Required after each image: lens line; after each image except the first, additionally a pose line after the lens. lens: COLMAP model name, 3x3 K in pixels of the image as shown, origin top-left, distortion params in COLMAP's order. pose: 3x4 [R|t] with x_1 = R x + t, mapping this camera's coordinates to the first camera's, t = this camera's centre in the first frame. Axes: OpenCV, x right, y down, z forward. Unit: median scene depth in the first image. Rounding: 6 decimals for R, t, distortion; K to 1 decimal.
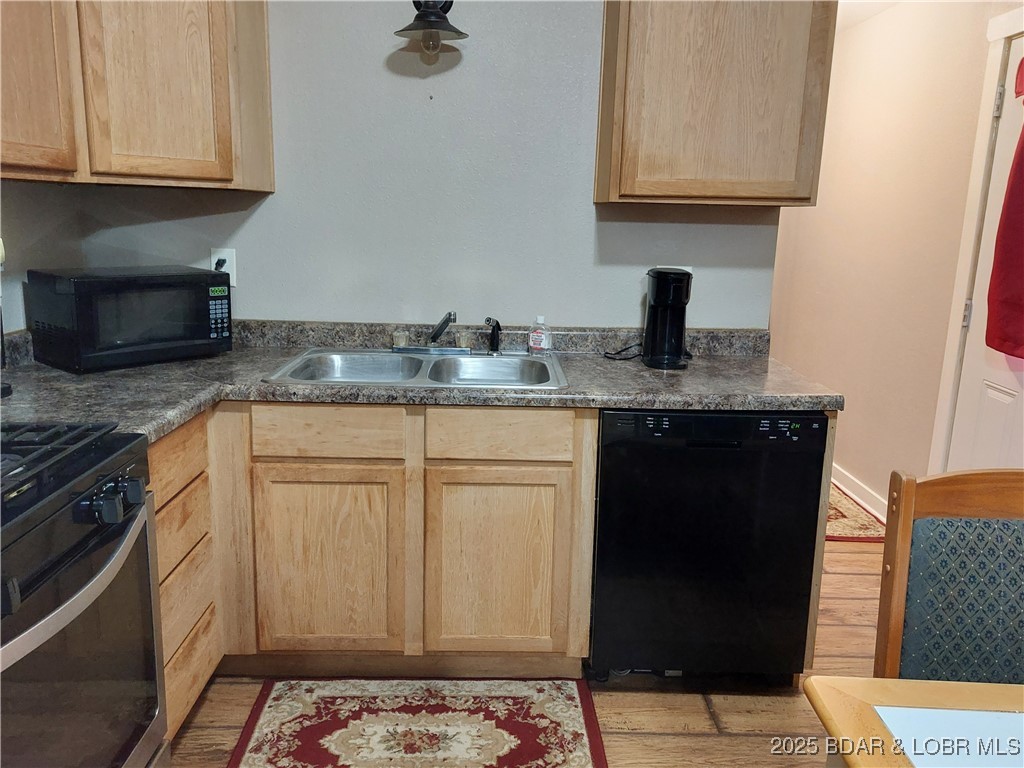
lens RADIAL K [[786.1, 0, 511.3], [0, 786.1, 368.5], [0, 0, 1]] dist [0.002342, 0.000331]
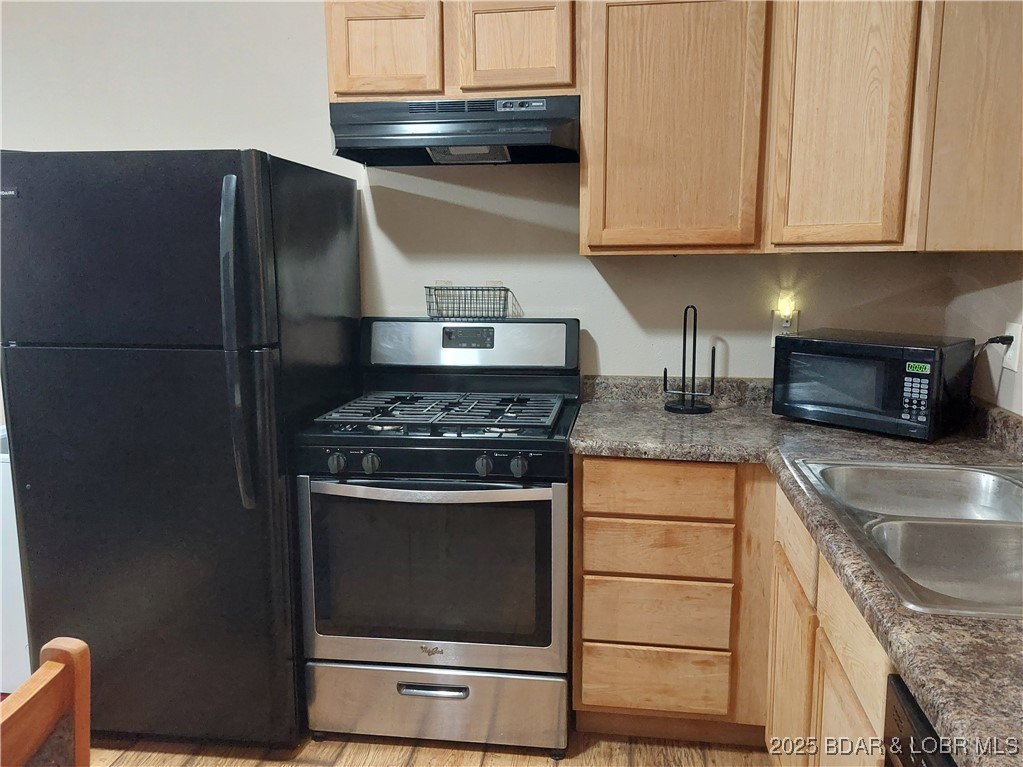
lens RADIAL K [[720.7, 0, 511.5], [0, 720.7, 383.5], [0, 0, 1]] dist [0.002034, -0.000069]
pose [[-0.126919, 0.139841, -0.982006, 0.509300], [-0.198295, 0.966451, 0.163255, -0.132023], [0.971890, 0.215447, -0.094932, 0.687027]]
